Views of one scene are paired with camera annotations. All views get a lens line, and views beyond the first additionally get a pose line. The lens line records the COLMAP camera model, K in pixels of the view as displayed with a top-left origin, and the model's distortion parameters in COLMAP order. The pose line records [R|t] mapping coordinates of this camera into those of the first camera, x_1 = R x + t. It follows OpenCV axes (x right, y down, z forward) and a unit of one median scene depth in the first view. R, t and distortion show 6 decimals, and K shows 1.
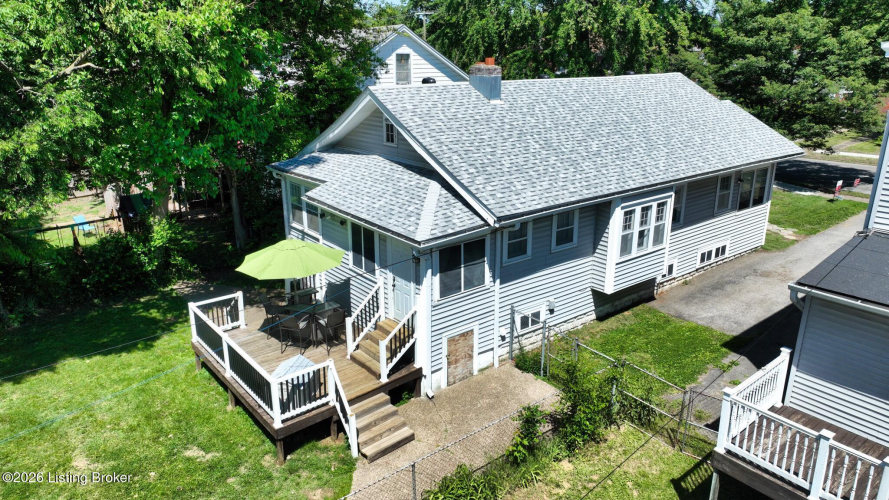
lens RADIAL K [[629.4, 0, 444.5], [0, 629.4, 250.0], [0, 0, 1]] dist [0.003740, -0.003011]
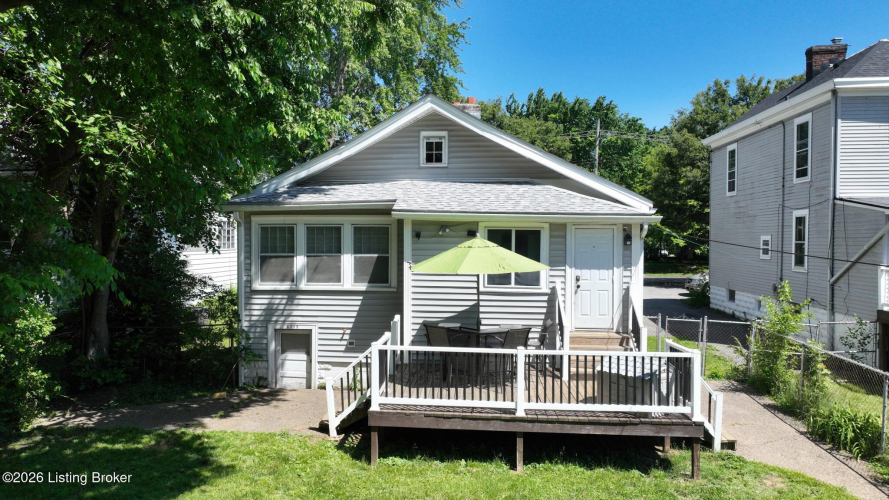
lens RADIAL K [[629.4, 0, 444.5], [0, 629.4, 250.0], [0, 0, 1]] dist [0.003740, -0.003011]
pose [[0.691582, -0.009154, 0.722240, -0.836226], [0.217057, 0.956336, -0.195723, 0.139144], [-0.688913, 0.292126, 0.663372, 0.533379]]
